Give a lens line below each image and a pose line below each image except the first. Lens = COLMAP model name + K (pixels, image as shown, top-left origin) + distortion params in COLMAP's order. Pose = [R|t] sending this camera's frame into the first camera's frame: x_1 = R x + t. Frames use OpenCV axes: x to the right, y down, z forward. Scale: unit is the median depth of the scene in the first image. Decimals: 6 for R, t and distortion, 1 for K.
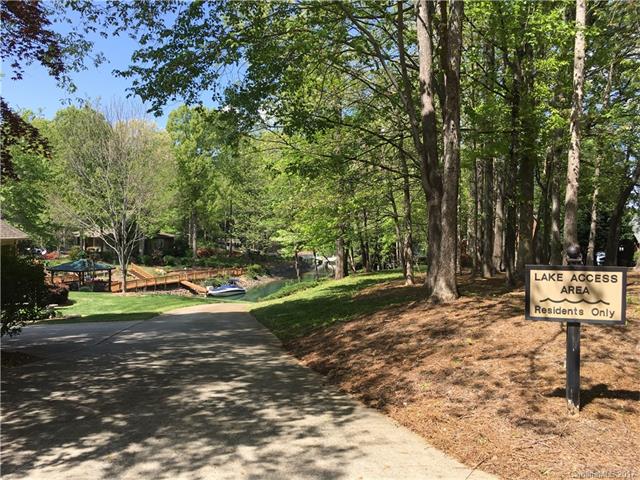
lens RADIAL K [[538.8, 0, 319.7], [0, 538.8, 241.0], [0, 0, 1]] dist [0.005442, 0.001226]
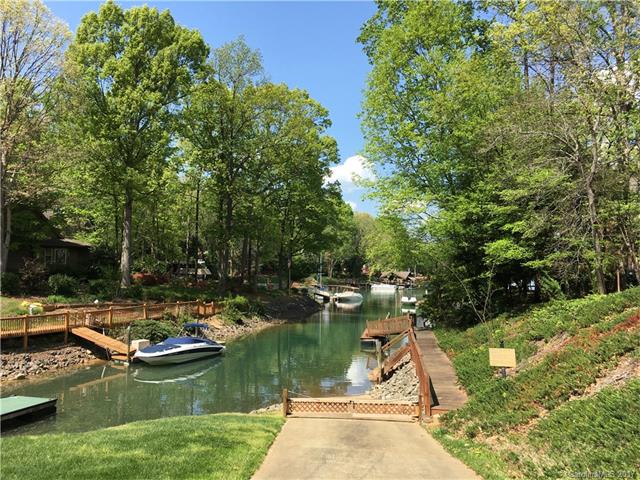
lens RADIAL K [[538.8, 0, 320.7], [0, 538.8, 238.8], [0, 0, 1]] dist [0.005442, 0.001226]
pose [[0.998388, 0.004887, 0.056547, -0.077298], [0.000009, 0.996273, -0.086260, 0.037078], [-0.056758, 0.086121, 0.994667, 0.509265]]
